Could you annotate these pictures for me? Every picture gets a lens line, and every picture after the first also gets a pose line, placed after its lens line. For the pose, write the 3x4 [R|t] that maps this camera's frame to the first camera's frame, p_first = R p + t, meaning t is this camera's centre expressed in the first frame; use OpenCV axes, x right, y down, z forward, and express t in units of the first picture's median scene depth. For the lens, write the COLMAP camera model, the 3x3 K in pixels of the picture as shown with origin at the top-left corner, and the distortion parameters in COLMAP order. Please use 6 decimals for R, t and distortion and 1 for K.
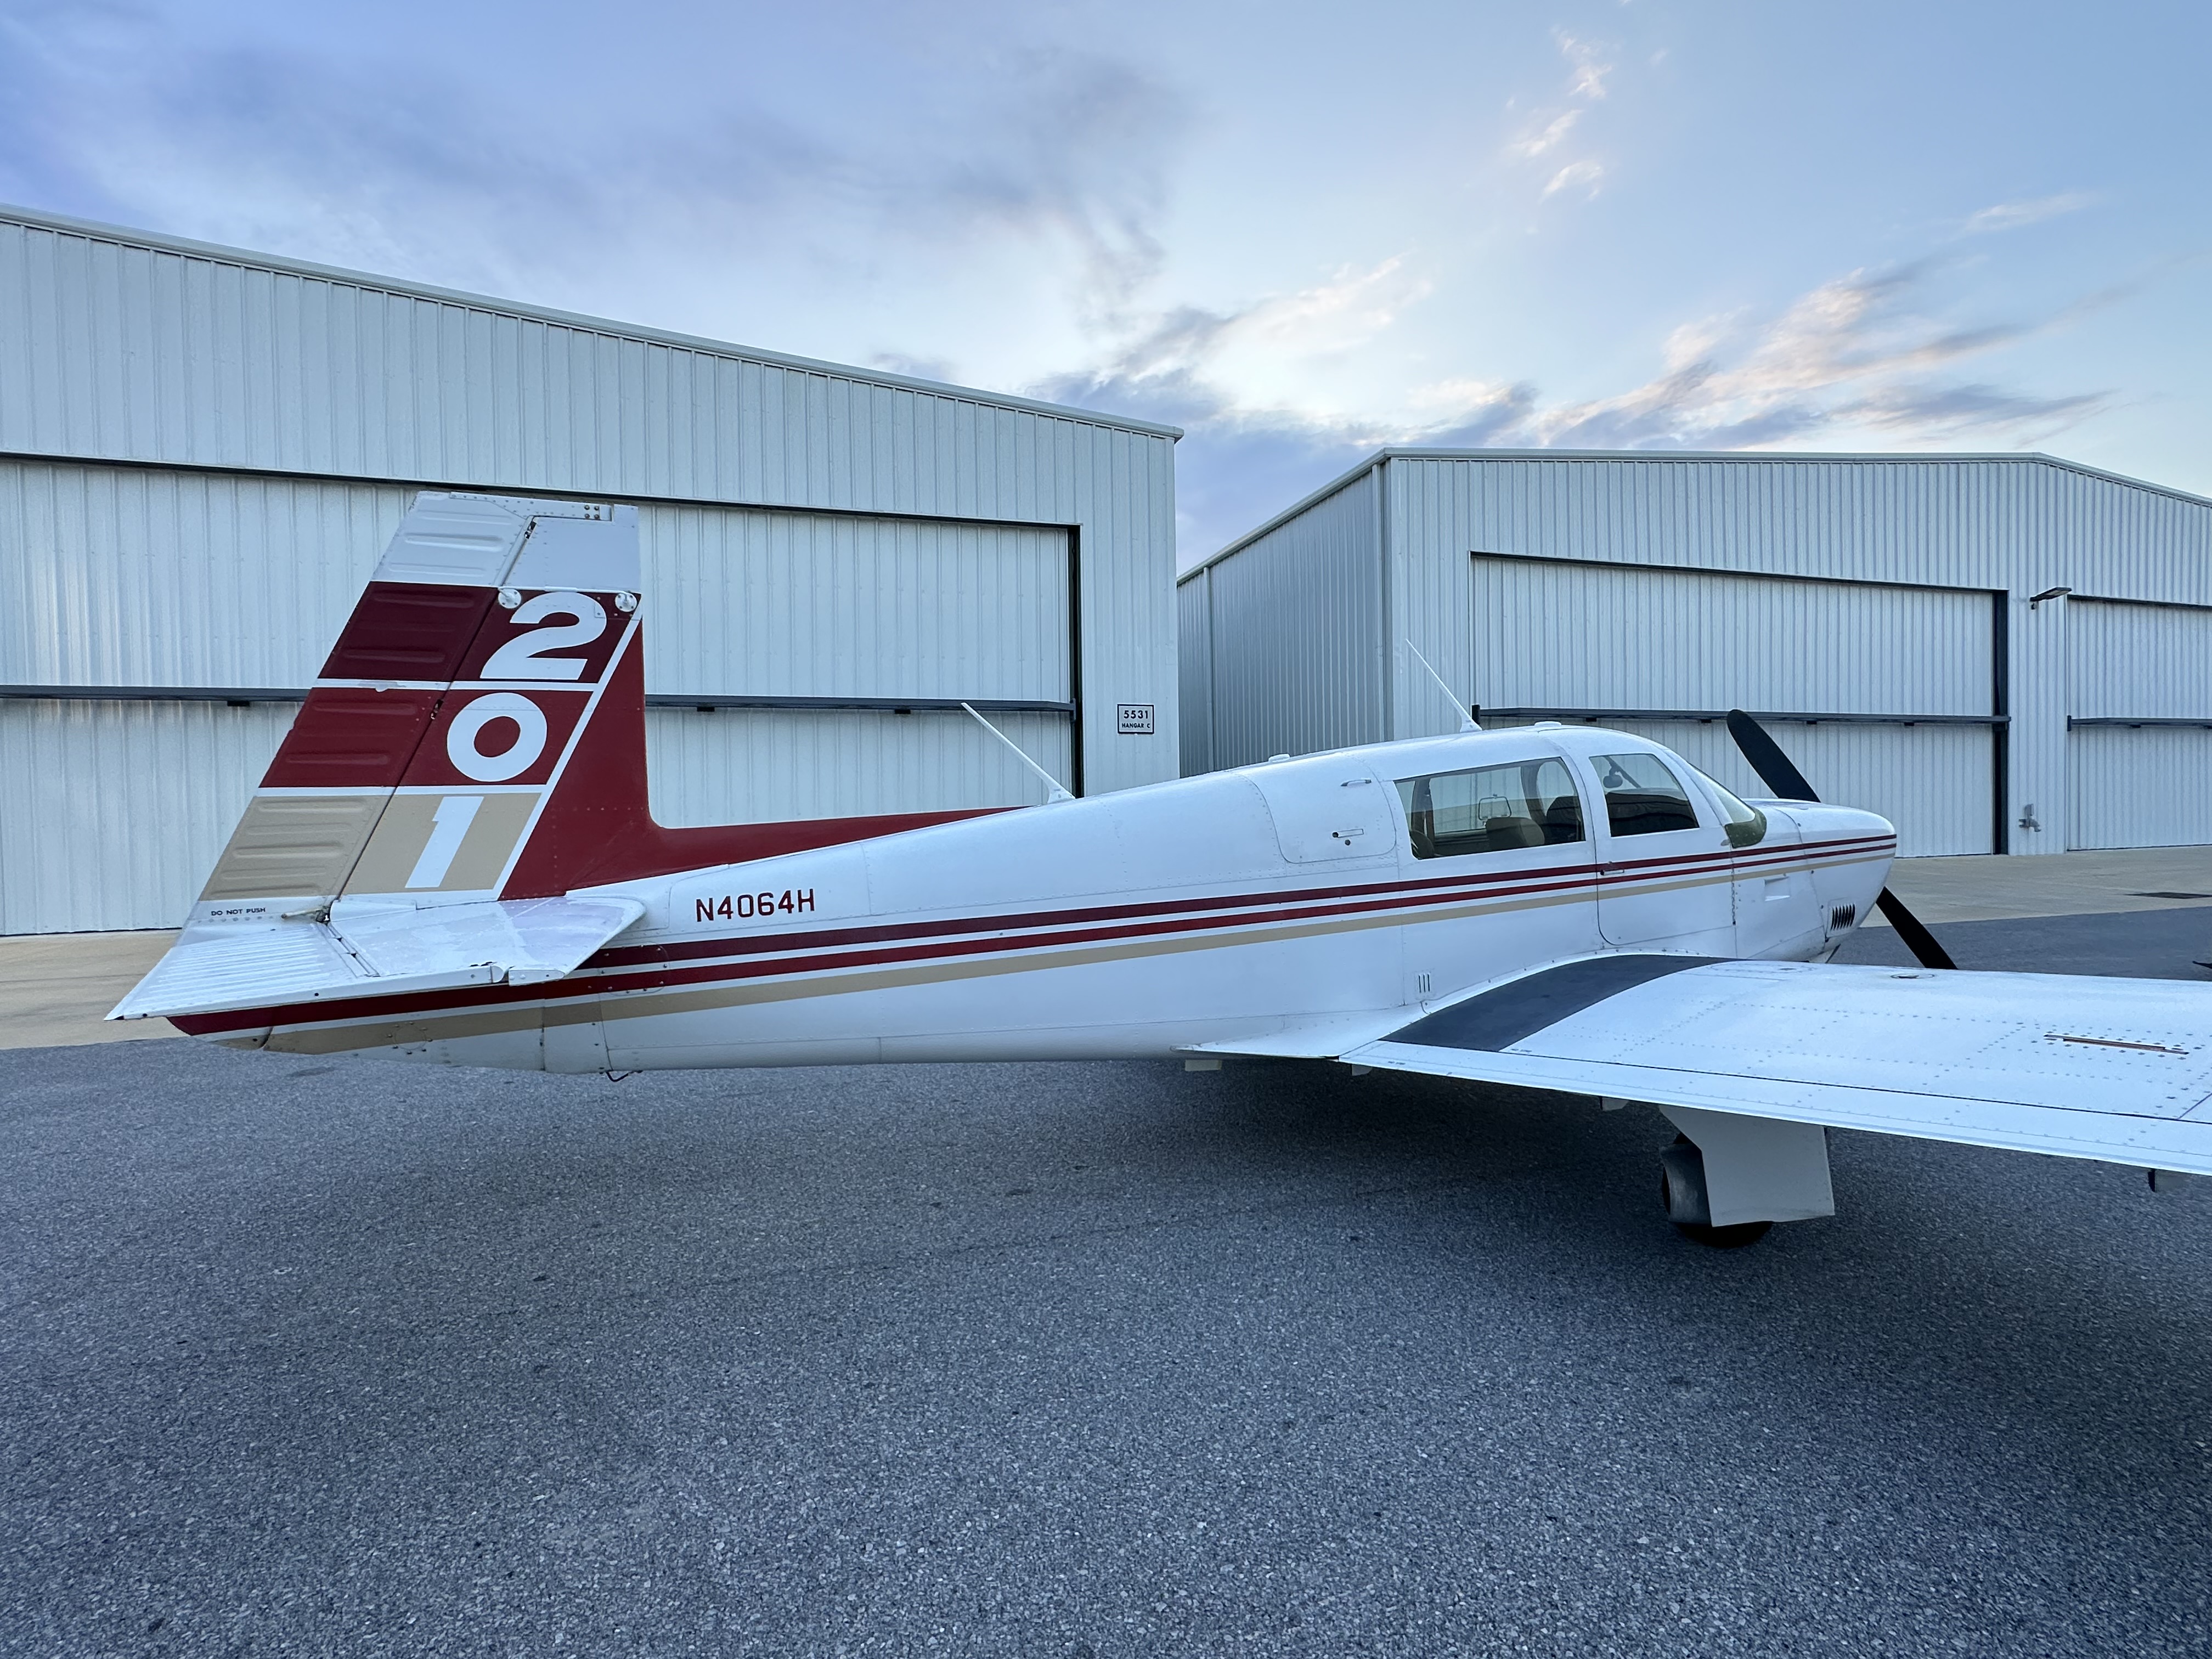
lens RADIAL K [[1014.2, 0, 1106.0], [0, 1014.2, 834.2], [0, 0, 1]] dist [-0.004457, 0.000735]
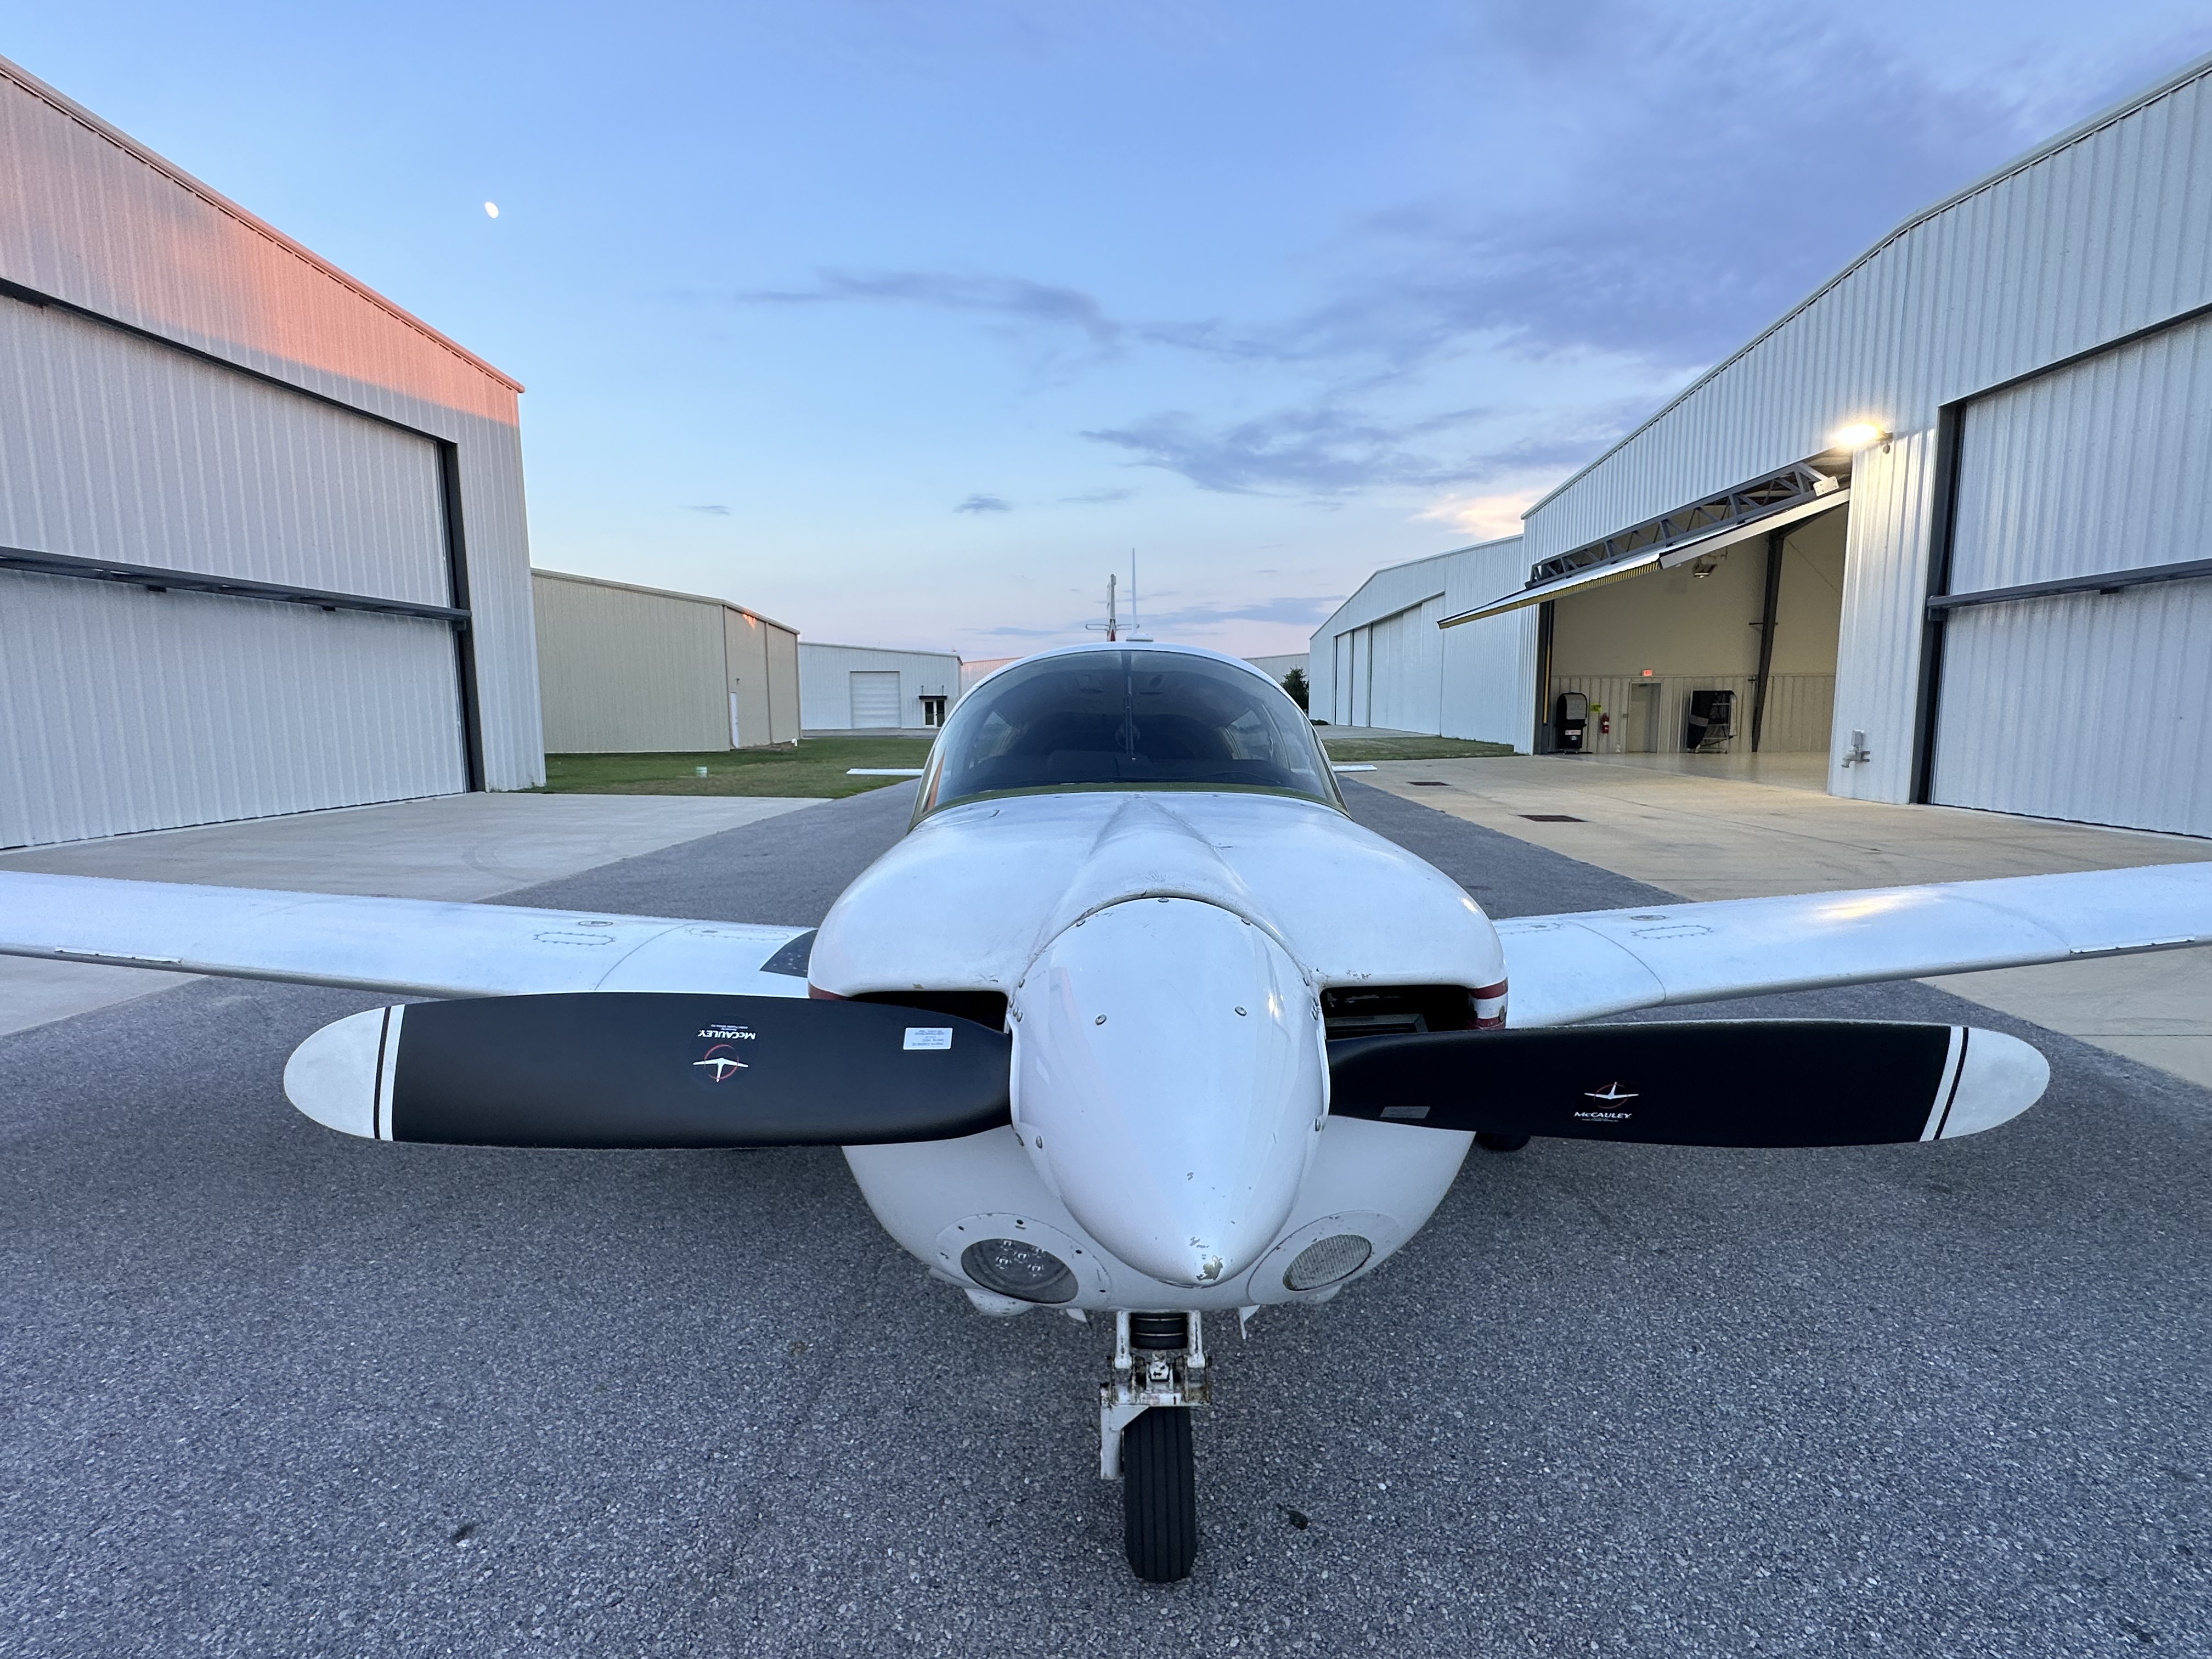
lens RADIAL K [[1016.9, 0, 1103.7], [0, 1016.9, 836.8], [0, 0, 1]] dist [-0.006069, 0.000913]
pose [[-0.343454, 0.136220, -0.929238, 1.206086], [-0.012970, 0.988643, 0.149722, -0.092321], [0.939080, 0.063474, -0.337786, 1.407533]]
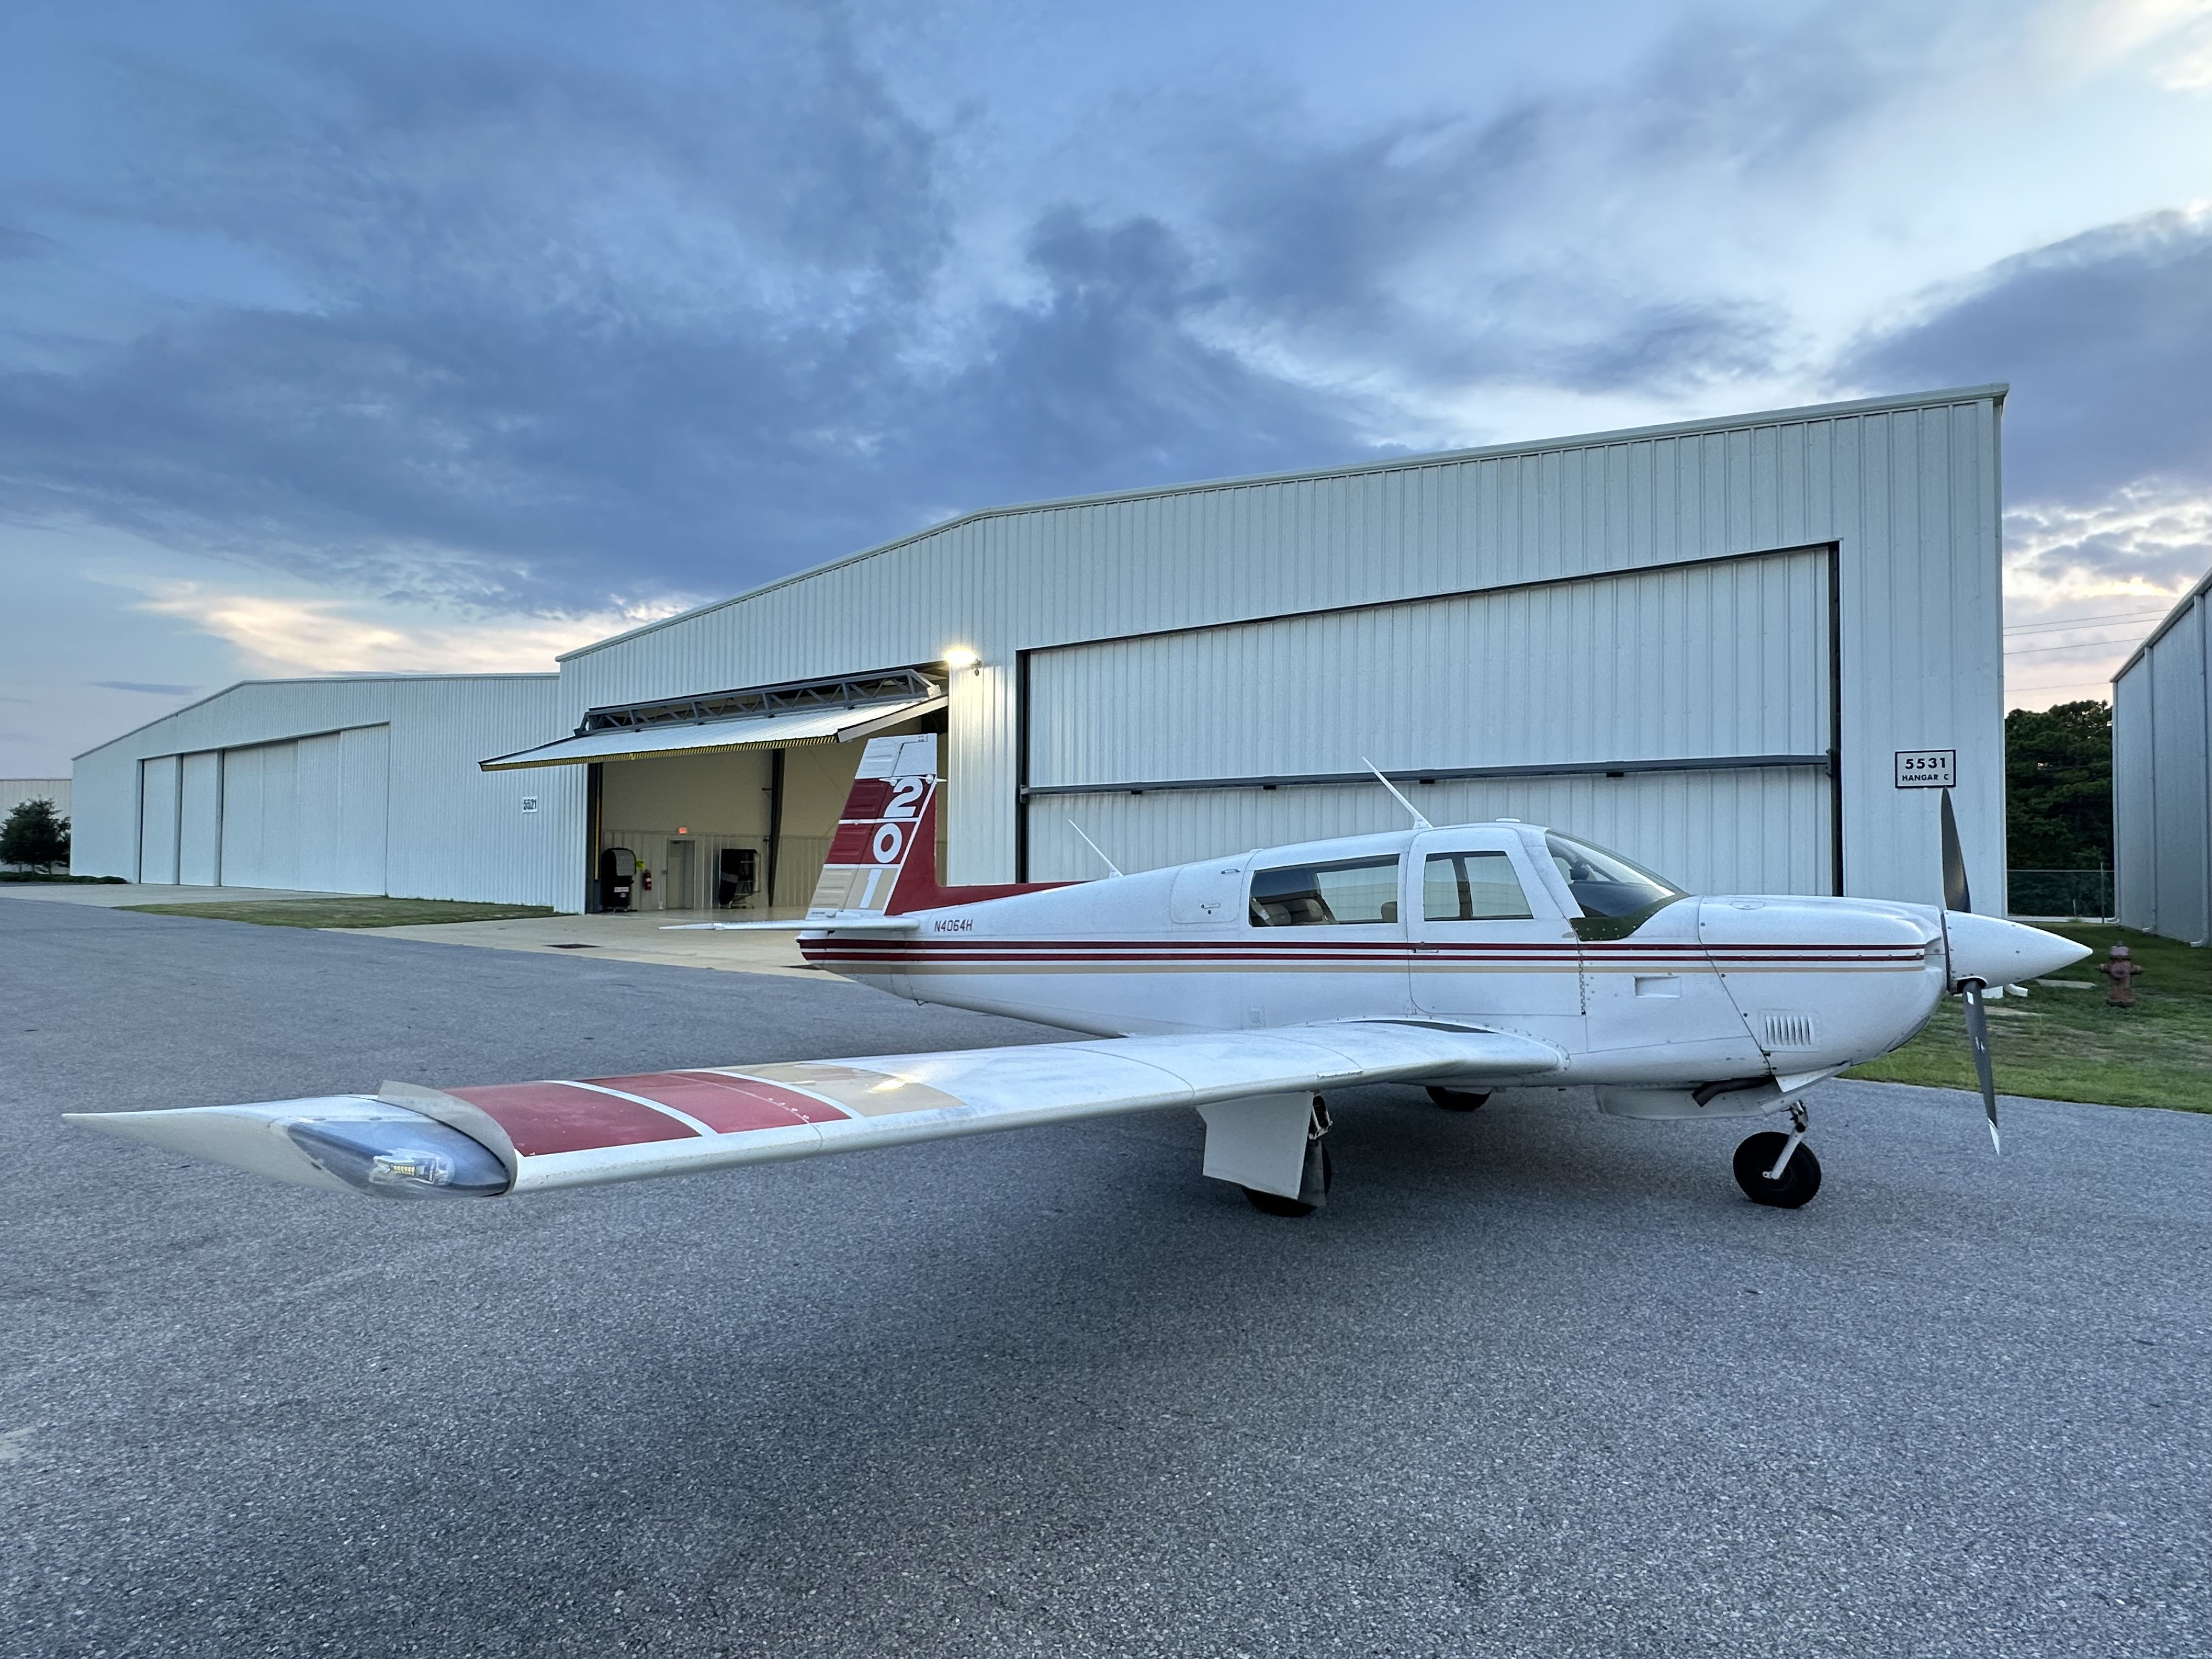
lens RADIAL K [[1146.5, 0, 1102.4], [0, 1146.5, 837.8], [0, 0, 1]] dist [-0.005160, -0.000089]
pose [[0.604949, 0.001360, -0.796263, 1.373586], [-0.039457, 0.998821, -0.028271, -0.043464], [0.795286, 0.048521, 0.604289, -0.128748]]
